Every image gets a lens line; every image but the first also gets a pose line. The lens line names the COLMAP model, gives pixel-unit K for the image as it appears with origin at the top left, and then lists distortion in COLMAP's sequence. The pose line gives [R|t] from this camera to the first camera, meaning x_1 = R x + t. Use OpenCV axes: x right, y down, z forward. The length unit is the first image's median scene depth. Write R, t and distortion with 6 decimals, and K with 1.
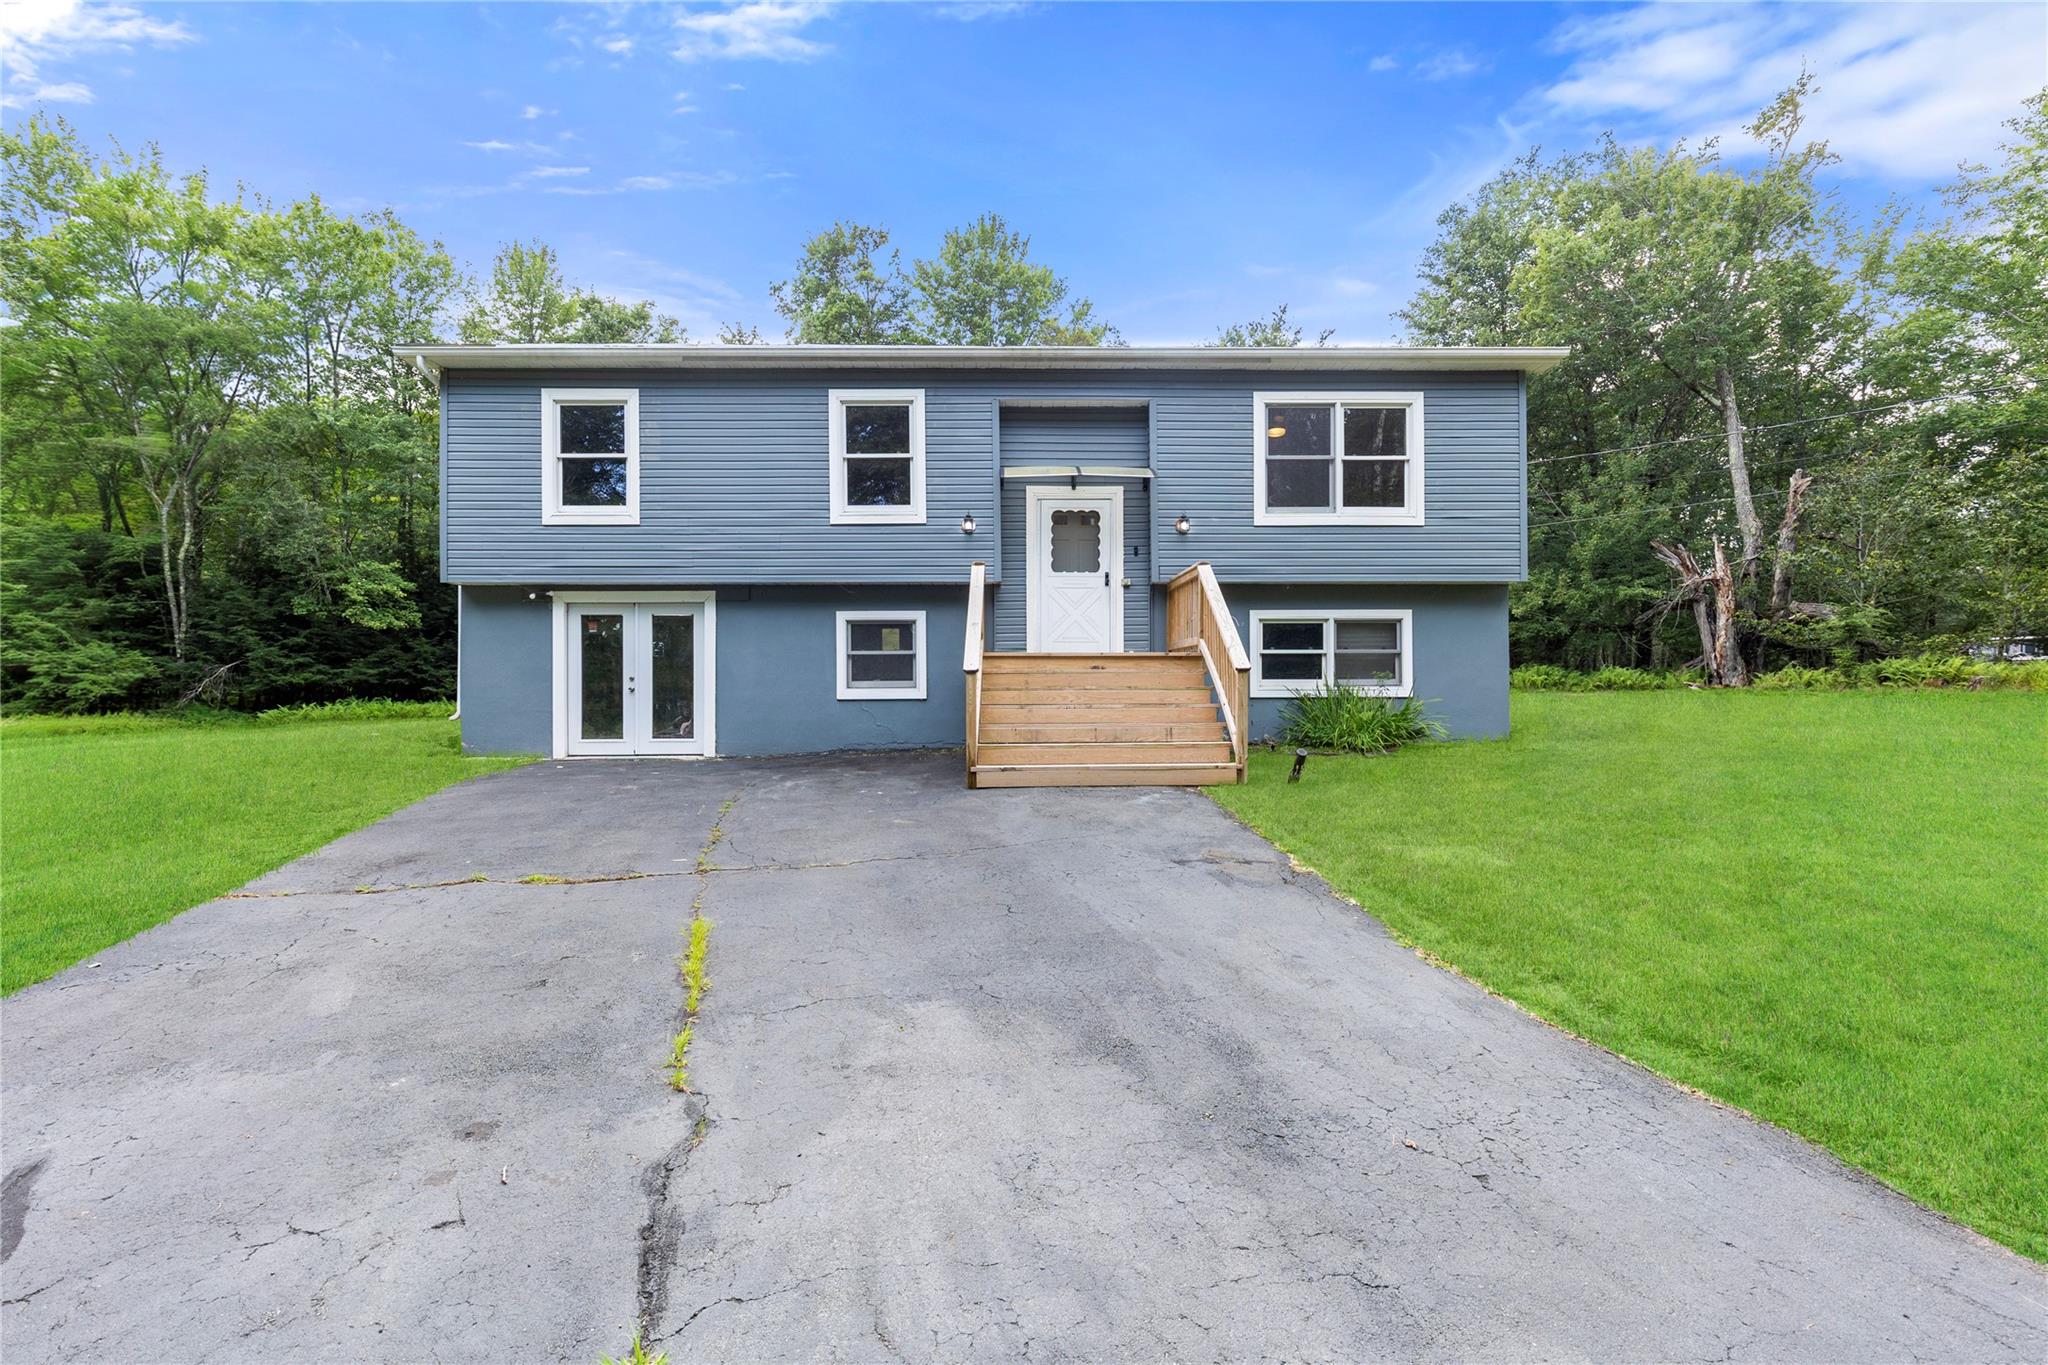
lens RADIAL K [[907.3, 0, 1020.9], [0, 907.3, 682.5], [0, 0, 1]] dist [-0.001555, -0.000372]
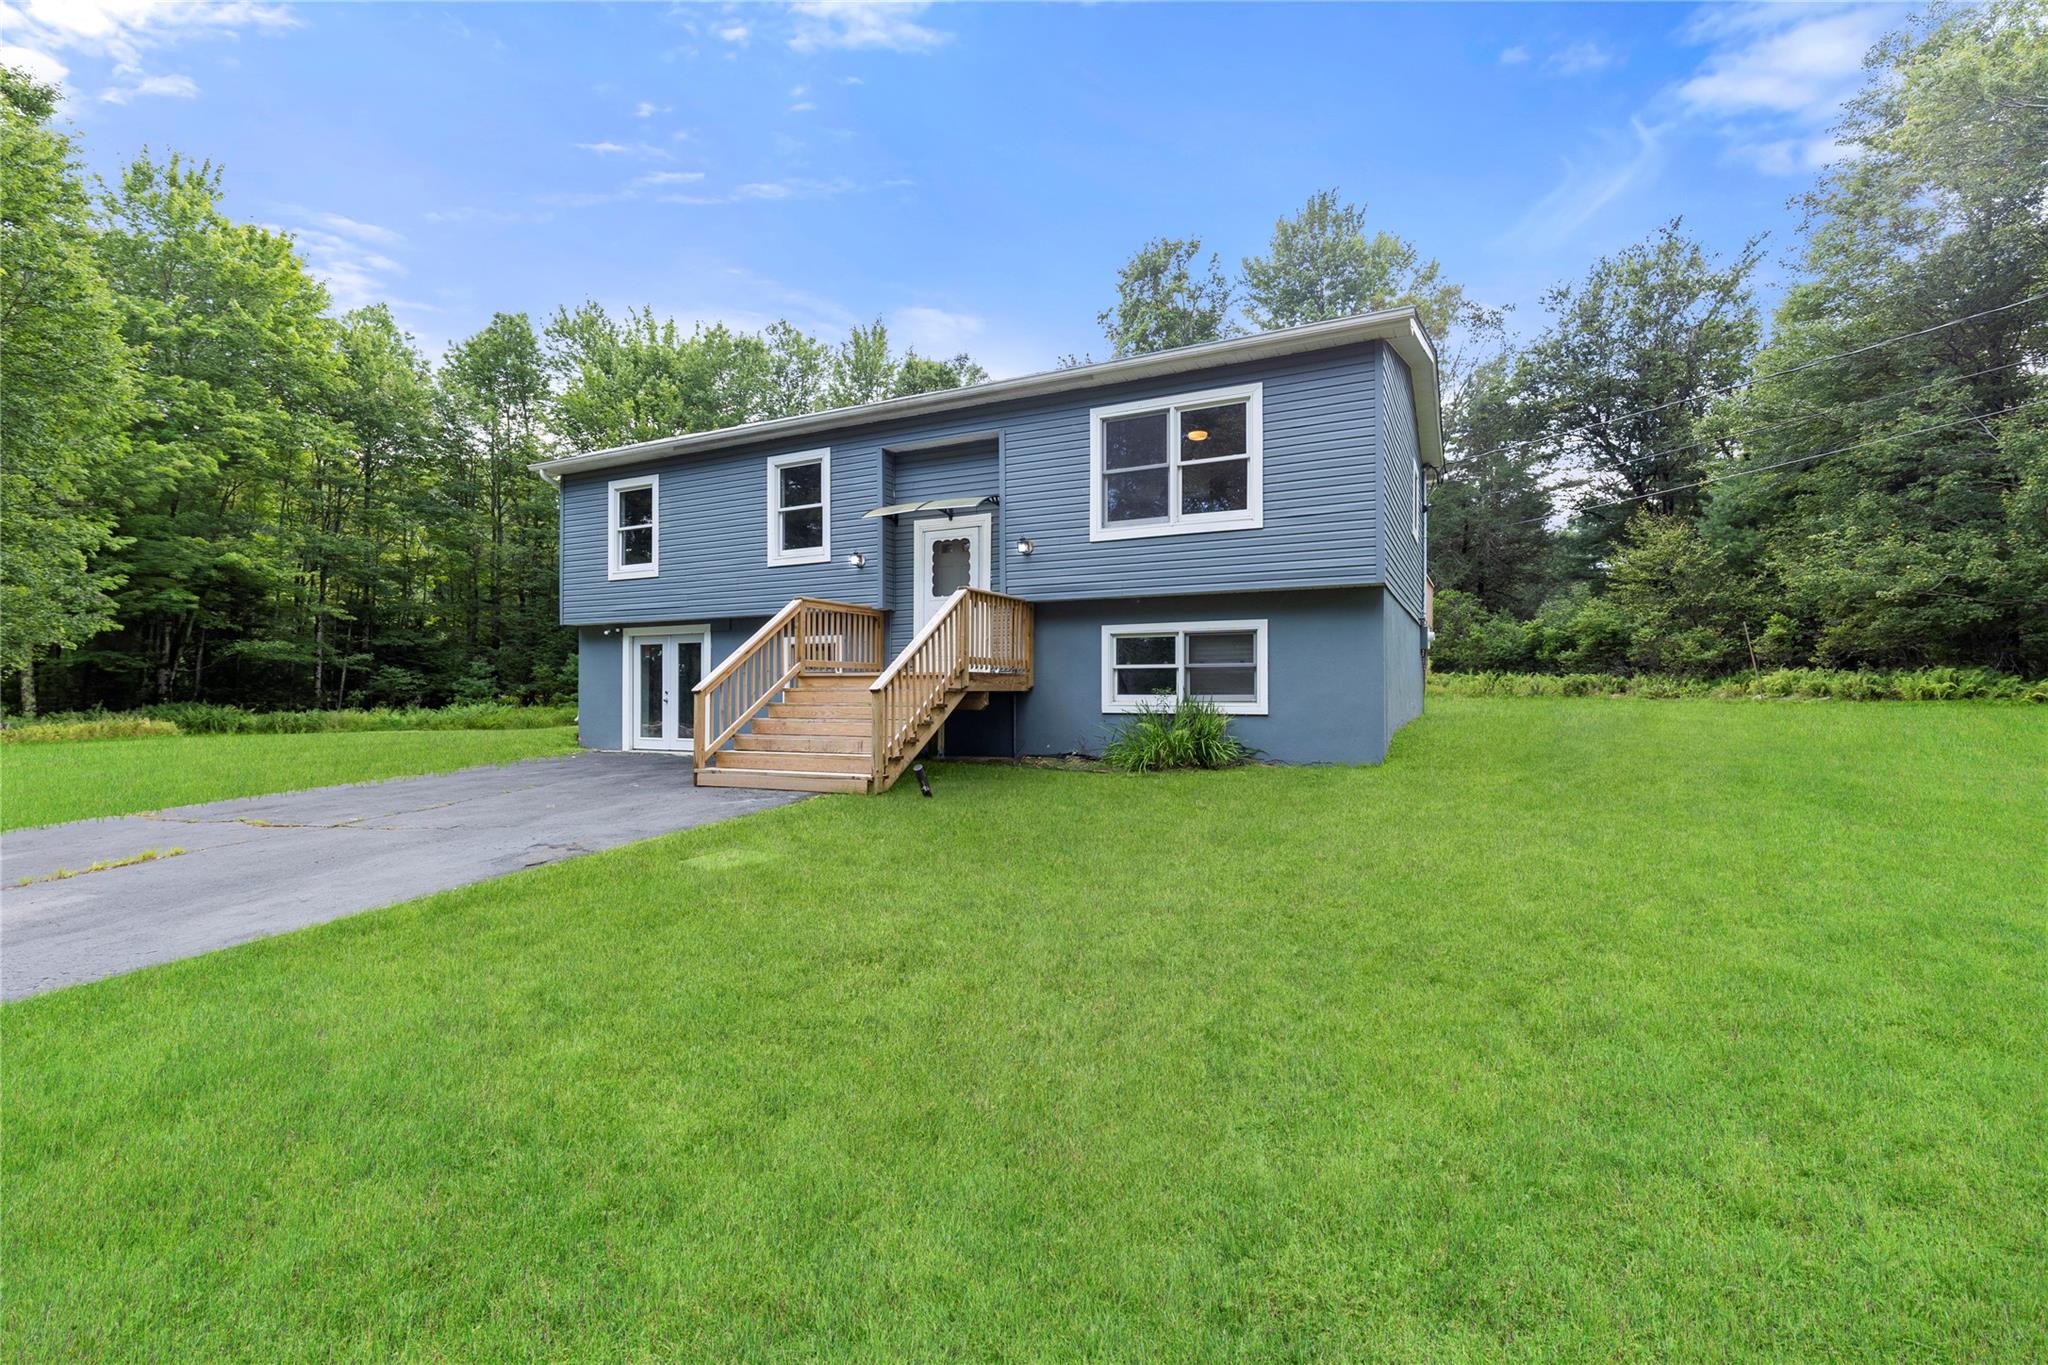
lens RADIAL K [[907.3, 0, 1006.9], [0, 907.3, 679.6], [0, 0, 1]] dist [-0.001555, -0.000372]
pose [[0.882712, -0.004032, -0.469897, 0.630630], [0.001081, 0.999978, -0.006550, -0.013931], [0.469913, 0.005274, 0.882697, 0.070549]]
